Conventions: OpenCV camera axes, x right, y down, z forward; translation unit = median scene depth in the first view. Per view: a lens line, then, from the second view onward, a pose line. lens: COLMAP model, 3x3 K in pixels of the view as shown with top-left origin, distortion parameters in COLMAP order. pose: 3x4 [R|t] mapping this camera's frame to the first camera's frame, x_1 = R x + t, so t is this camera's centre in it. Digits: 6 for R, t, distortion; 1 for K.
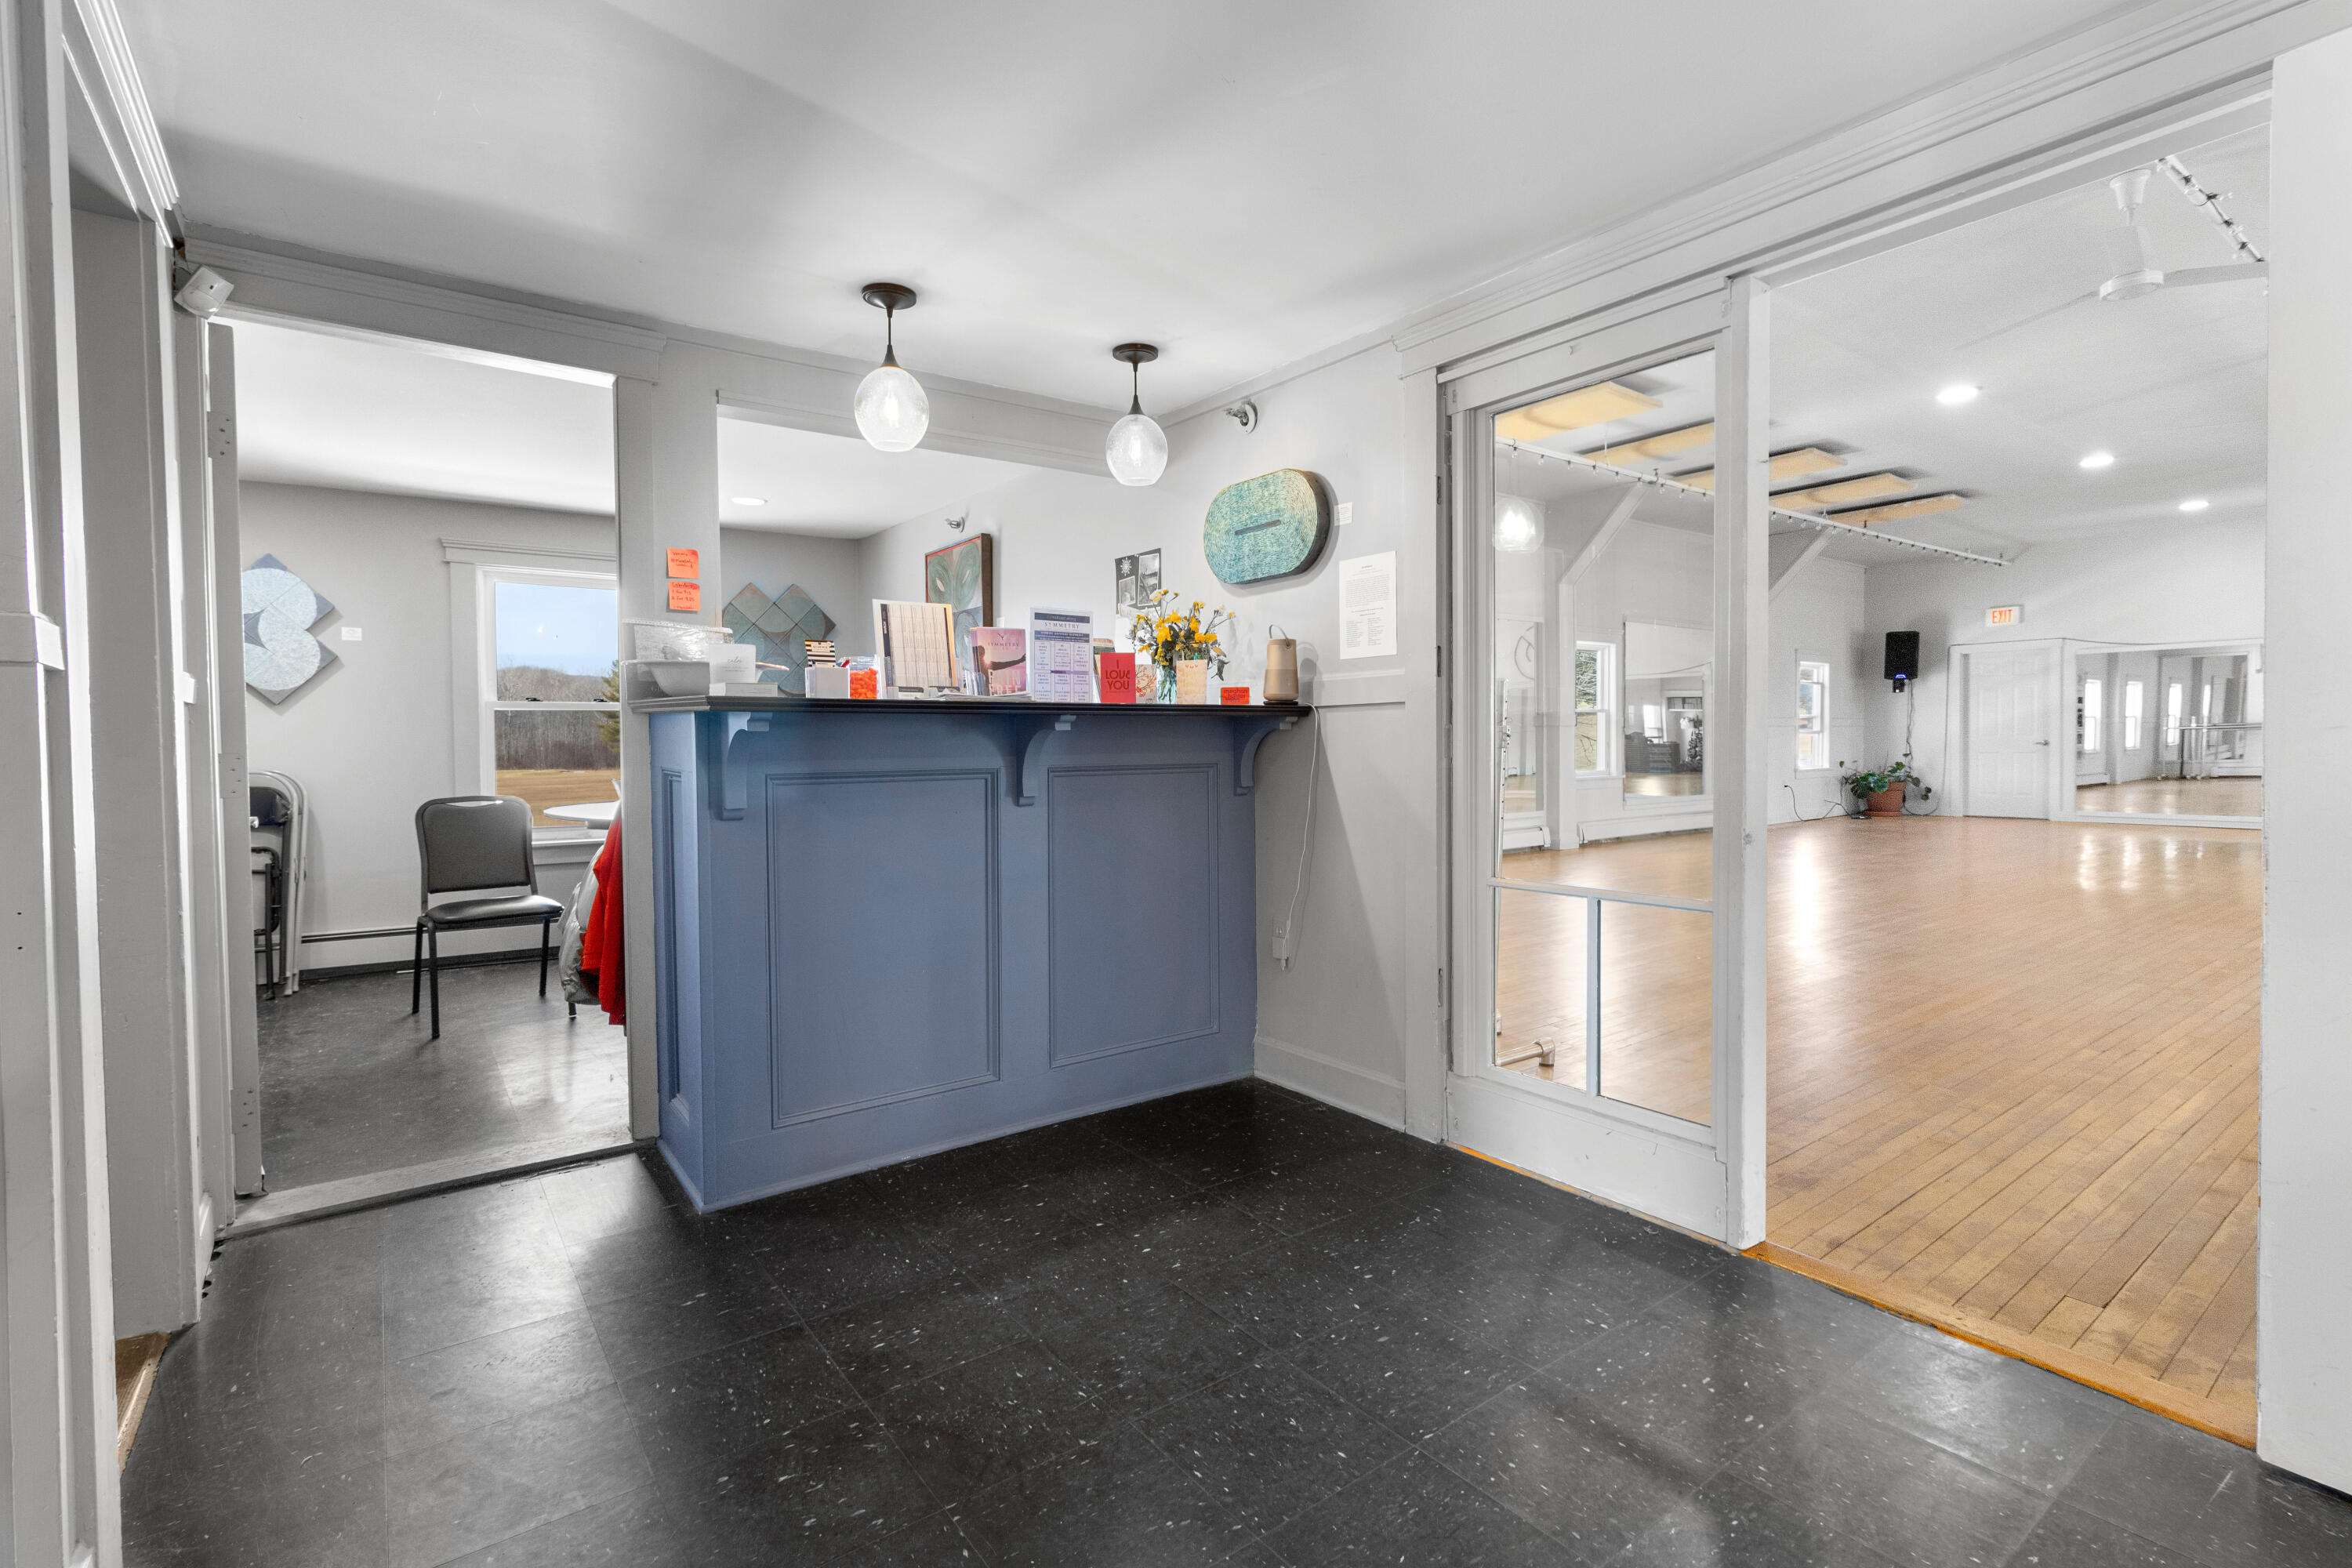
lens RADIAL K [[1089.0, 0, 1176.0], [0, 1089.0, 784.0], [0, 0, 1]] dist [-0.000043, 0.000227]
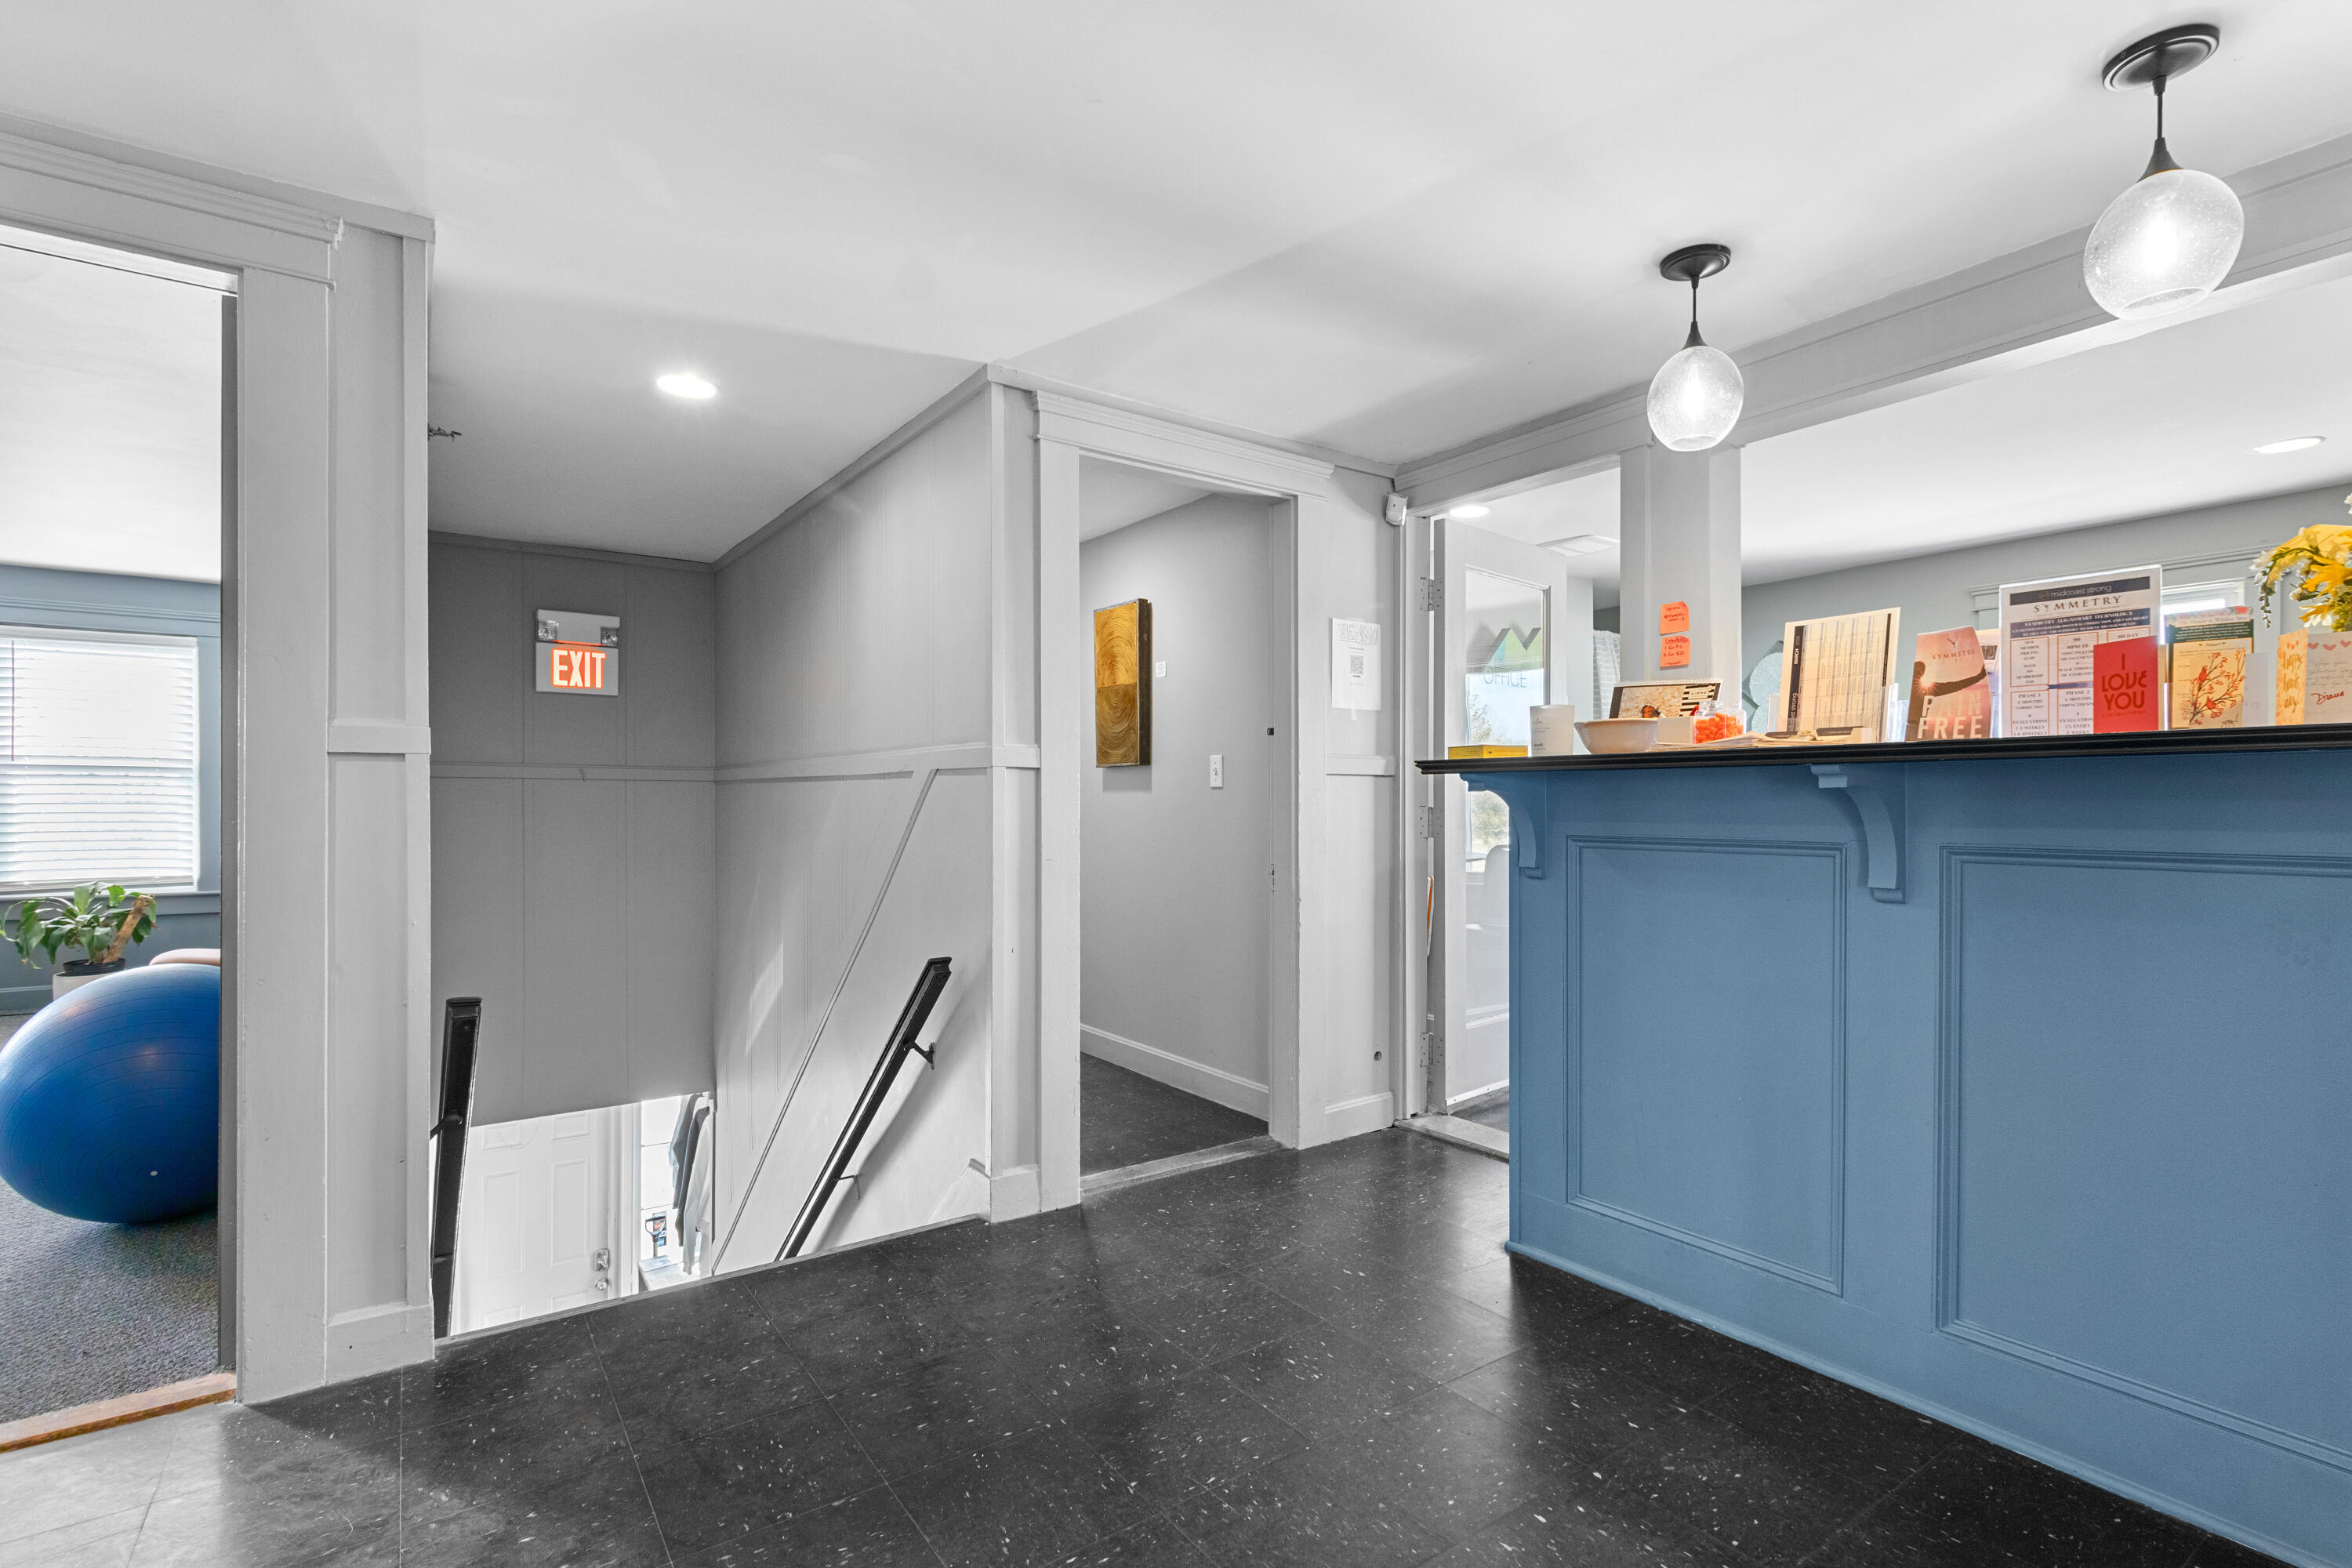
lens RADIAL K [[1100.2, 0, 1206.5], [0, 1100.2, 819.1], [0, 0, 1]] dist [0.001037, 0.000235]
pose [[-0.012502, 0.021256, -0.999696, 0.530294], [-0.042098, 0.998876, 0.021765, -0.027119], [0.999035, 0.042358, -0.011593, 0.595586]]
